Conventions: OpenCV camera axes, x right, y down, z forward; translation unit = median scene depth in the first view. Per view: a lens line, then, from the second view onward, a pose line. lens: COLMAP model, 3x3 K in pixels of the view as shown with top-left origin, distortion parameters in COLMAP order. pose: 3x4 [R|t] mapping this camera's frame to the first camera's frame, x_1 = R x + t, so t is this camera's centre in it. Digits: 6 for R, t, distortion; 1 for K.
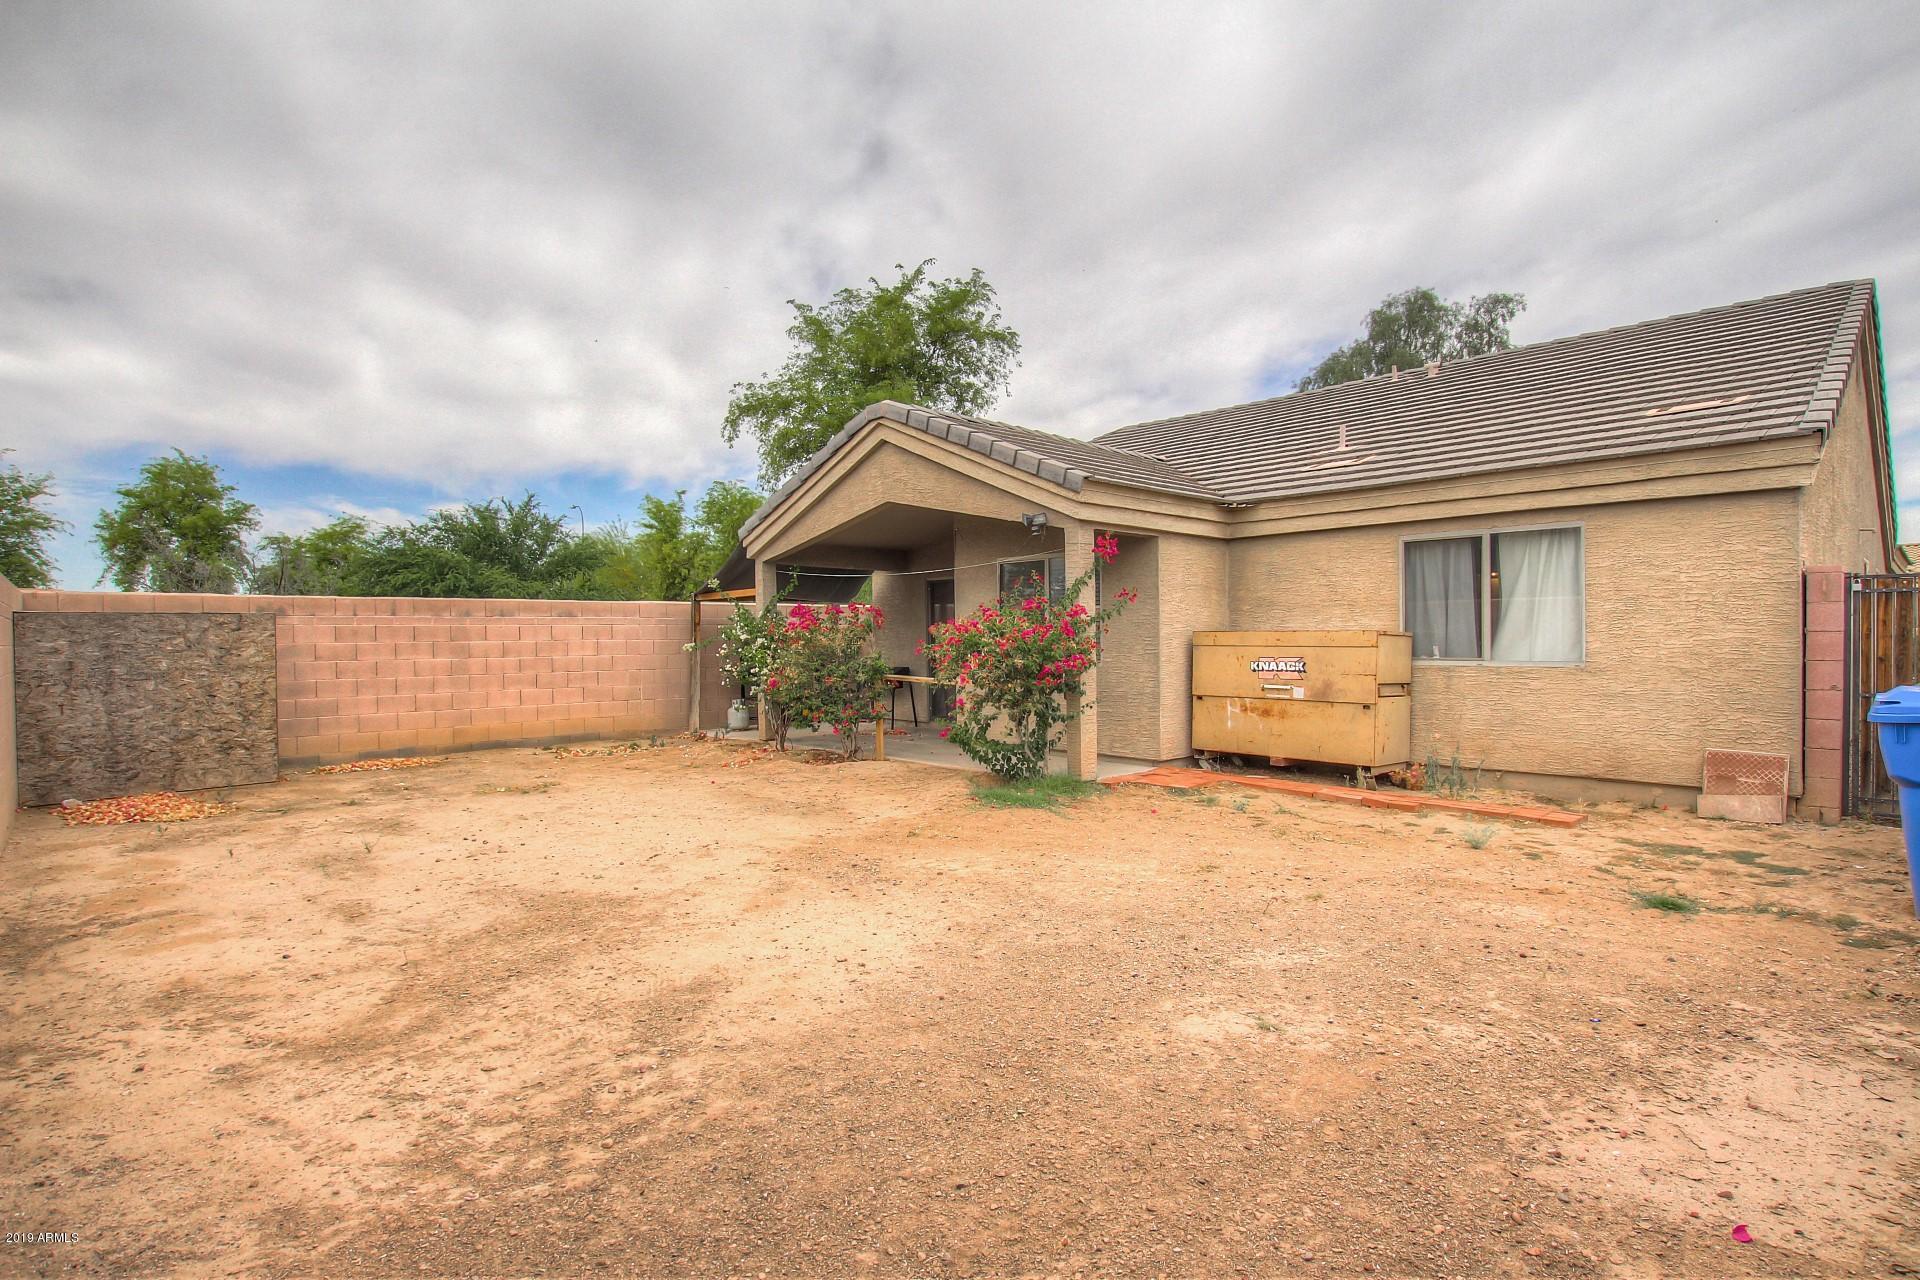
lens RADIAL K [[945.0, 0, 972.3], [0, 945.0, 648.5], [0, 0, 1]] dist [-0.026671, 0.003674]
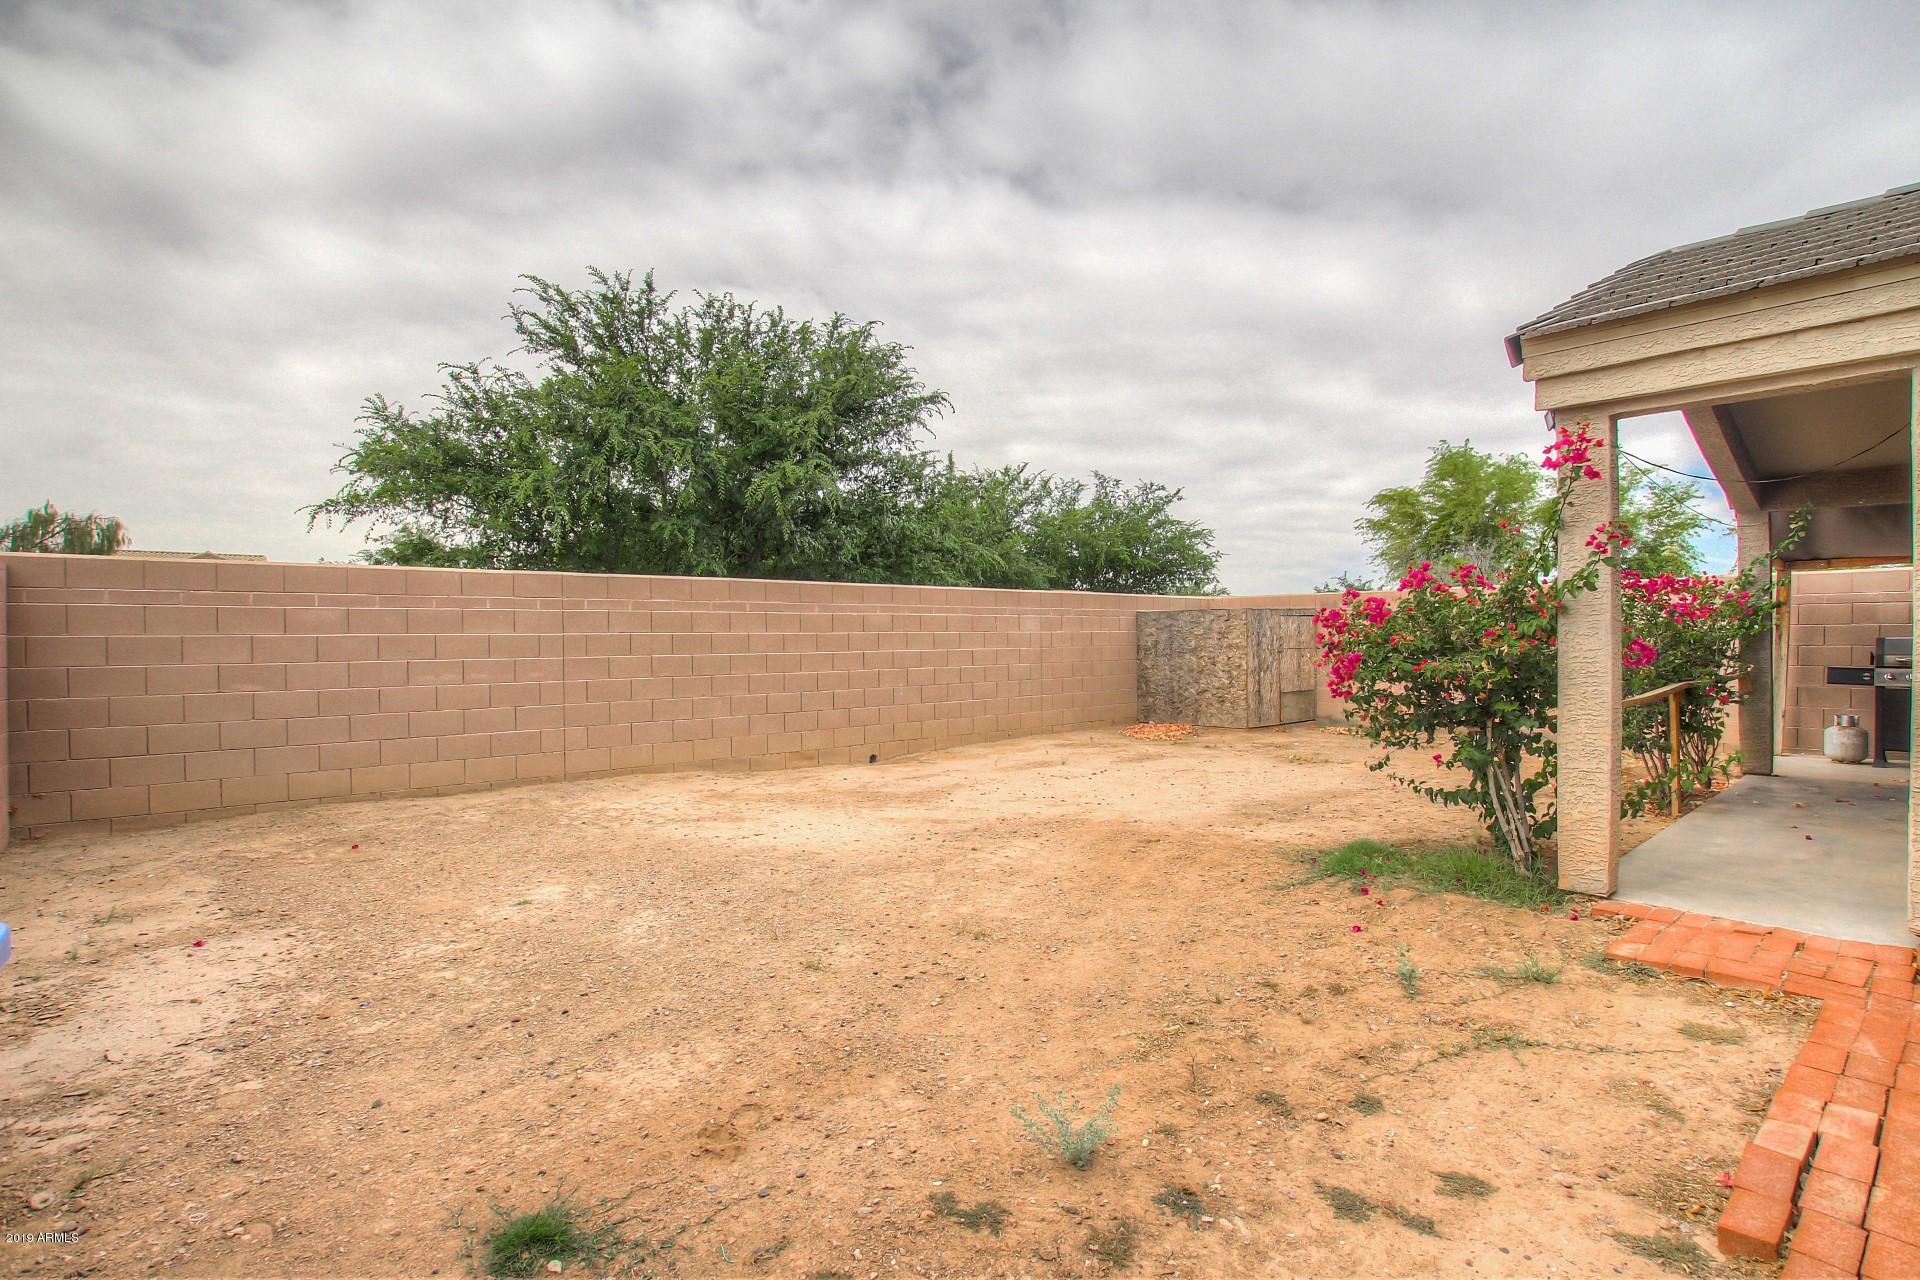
lens RADIAL K [[895.5, 0, 972.9], [0, 895.5, 636.0], [0, 0, 1]] dist [-0.024991, 0.002132]
pose [[-0.048209, 0.009672, -0.998790, 1.524848], [-0.002597, 0.999949, 0.009808, -0.022312], [0.998834, 0.003066, -0.048181, 1.626722]]
